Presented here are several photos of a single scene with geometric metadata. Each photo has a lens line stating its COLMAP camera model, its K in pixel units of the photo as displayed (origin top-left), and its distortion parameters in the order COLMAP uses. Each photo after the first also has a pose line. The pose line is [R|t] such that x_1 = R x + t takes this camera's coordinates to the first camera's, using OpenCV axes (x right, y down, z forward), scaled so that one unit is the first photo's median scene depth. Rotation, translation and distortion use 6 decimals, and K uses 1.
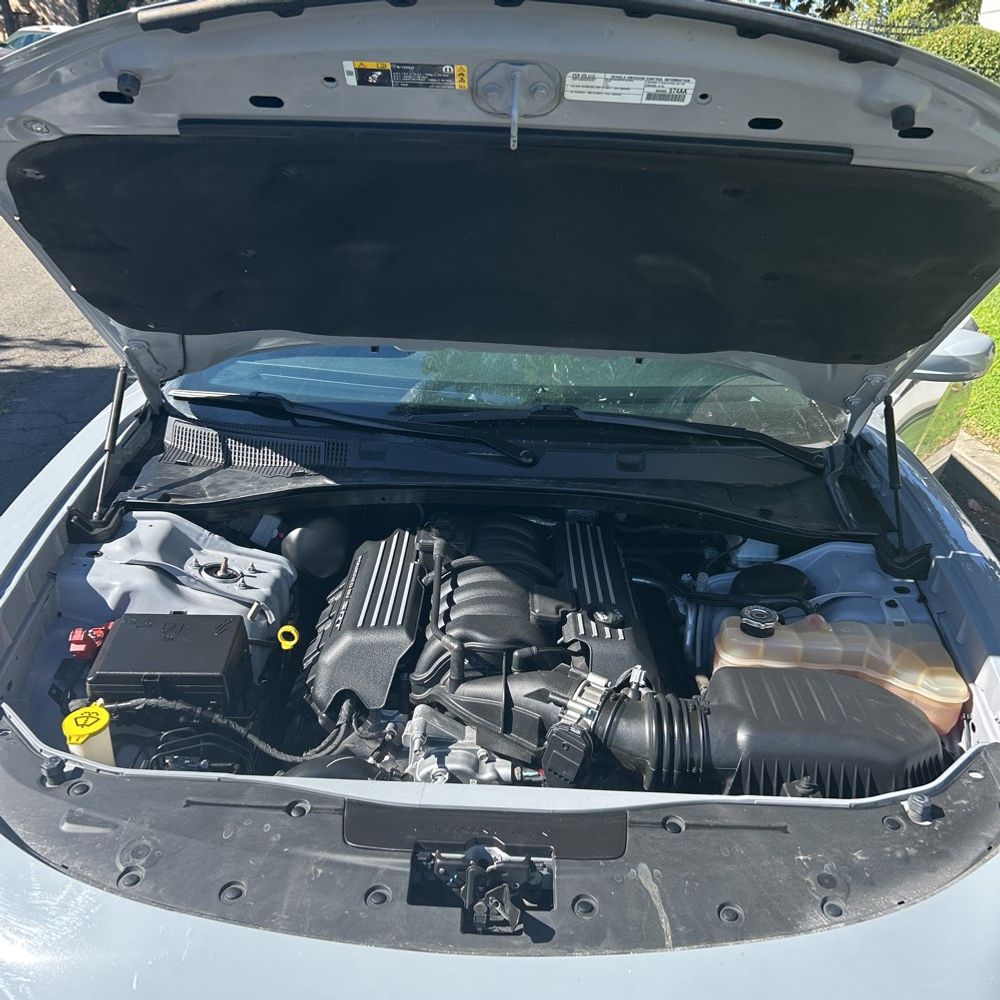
lens RADIAL K [[1013.2, 0, 500.8], [0, 1013.2, 484.2], [0, 0, 1]] dist [0.027978, -0.030598]
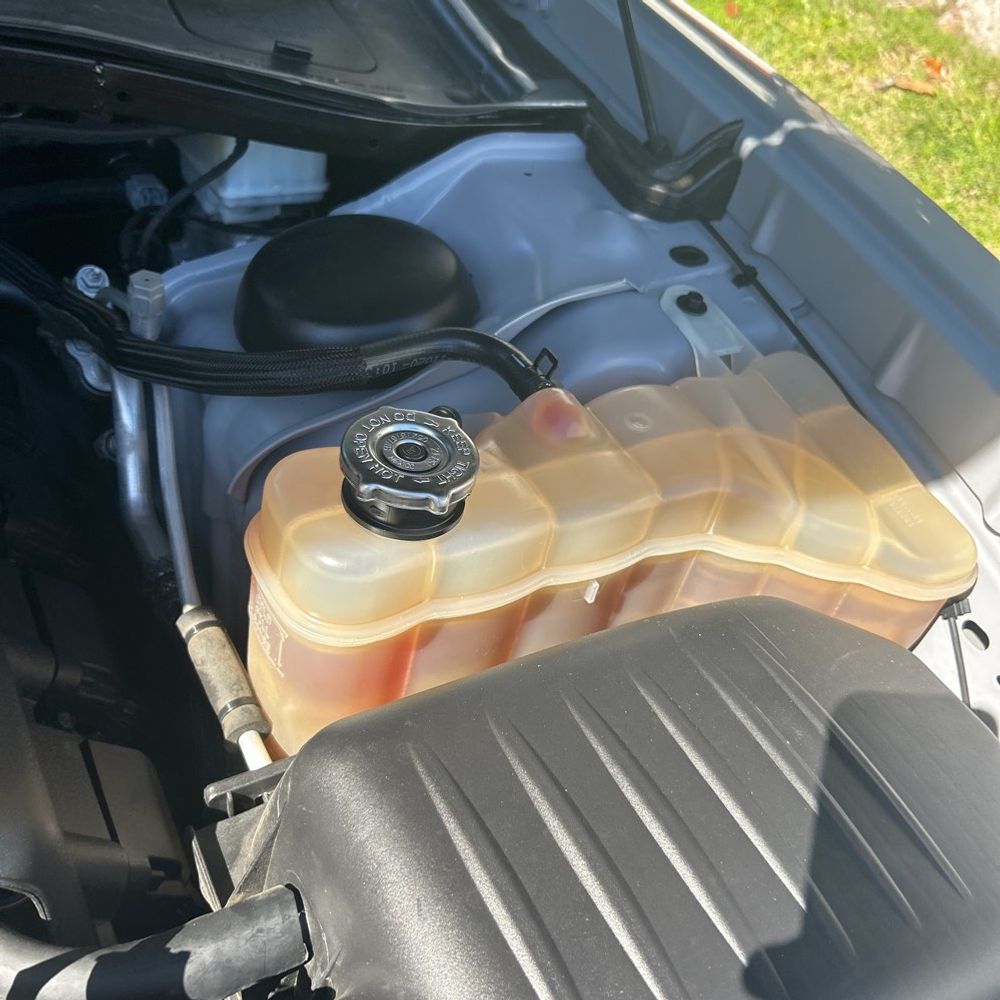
lens RADIAL K [[1013.2, 0, 500.8], [0, 1013.2, 484.2], [0, 0, 1]] dist [0.027978, -0.030598]
pose [[0.836745, -0.246904, 0.488770, 0.125997], [0.041449, 0.918576, 0.393065, 0.029604], [-0.546022, -0.308636, 0.778848, 0.695884]]
